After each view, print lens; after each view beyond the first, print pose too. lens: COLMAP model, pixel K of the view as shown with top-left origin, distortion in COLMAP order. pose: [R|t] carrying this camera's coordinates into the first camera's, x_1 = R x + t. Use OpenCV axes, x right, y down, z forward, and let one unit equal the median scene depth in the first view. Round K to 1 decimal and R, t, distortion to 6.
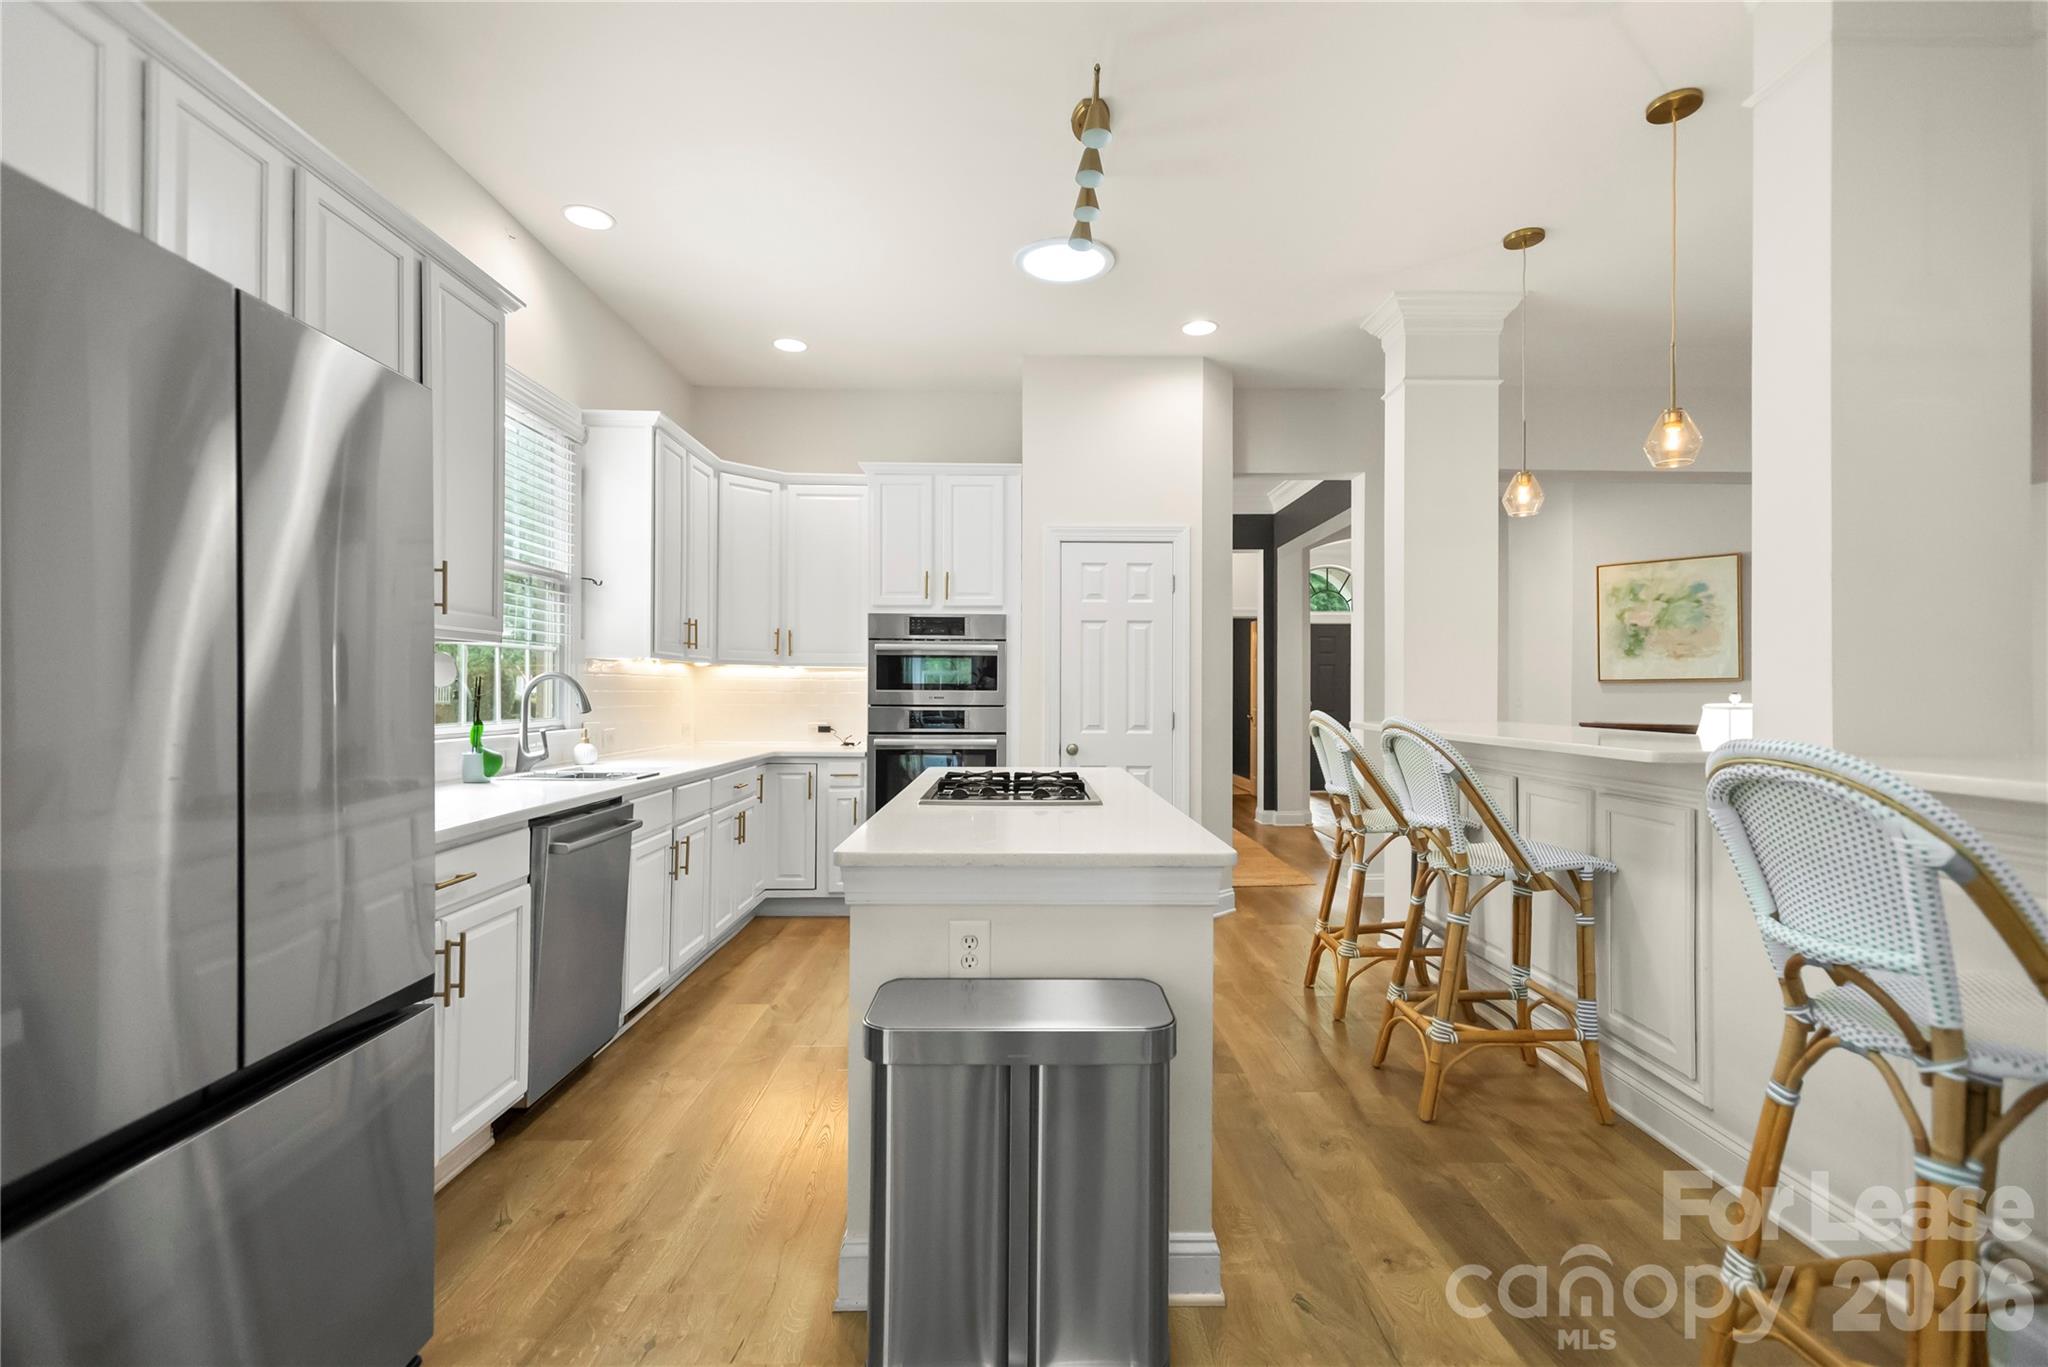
lens RADIAL K [[1001.2, 0, 1024.0], [0, 1001.2, 683.5], [0, 0, 1]] dist [0.002533, -0.000278]
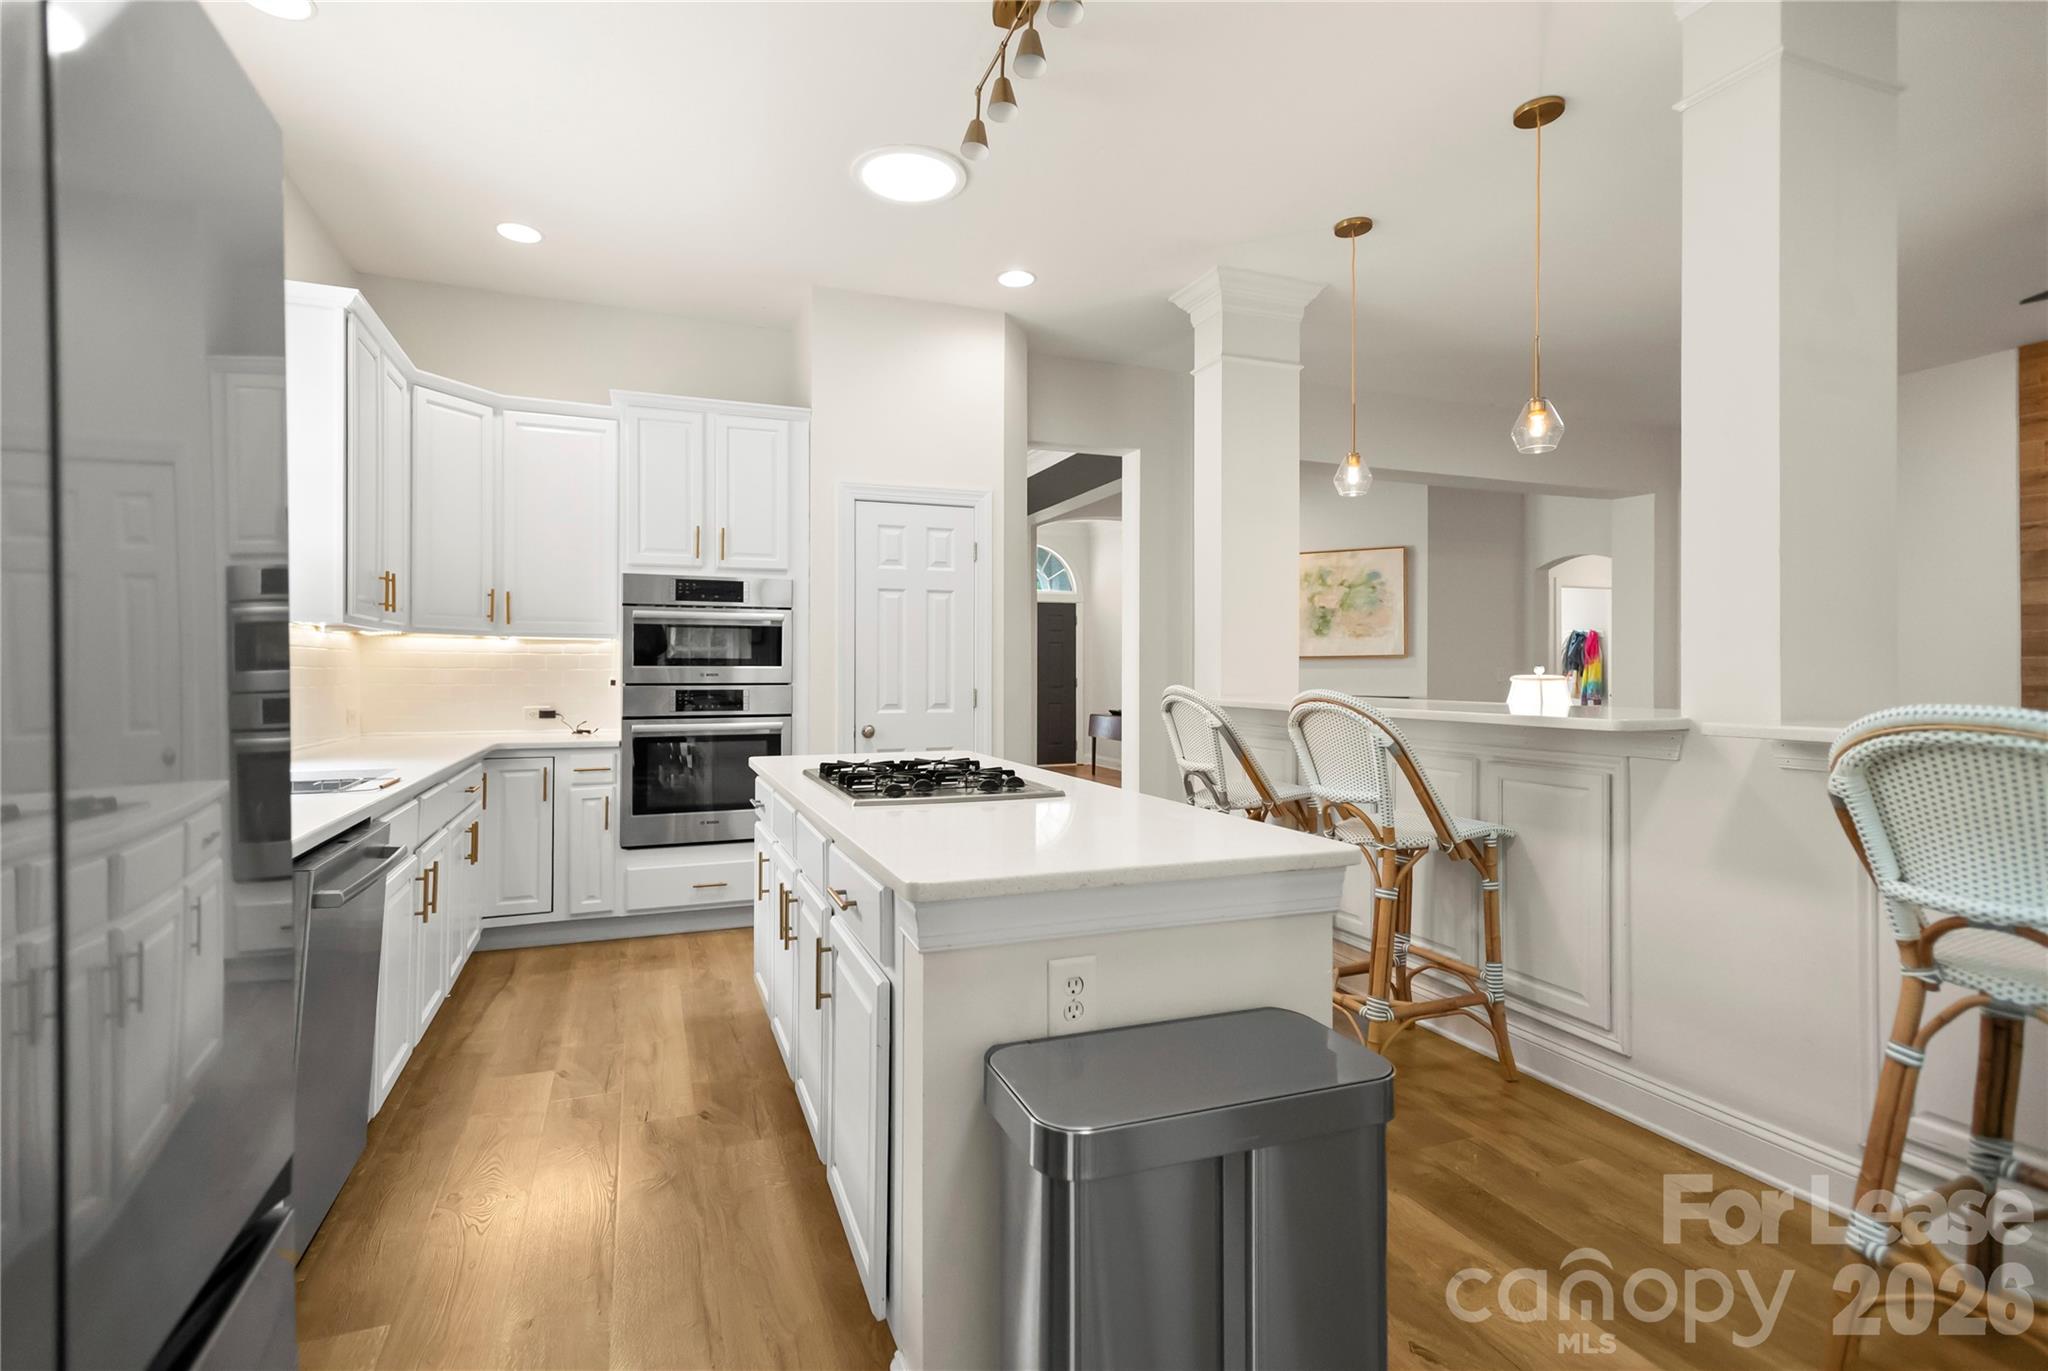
lens RADIAL K [[996.1, 0, 1018.1], [0, 996.1, 666.2], [0, 0, 1]] dist [0.005557, 0.001100]
pose [[0.937377, -0.001772, 0.348312, -0.138169], [0.000372, 0.999992, 0.004085, 0.003630], [-0.348316, -0.003700, 0.937370, 0.114358]]
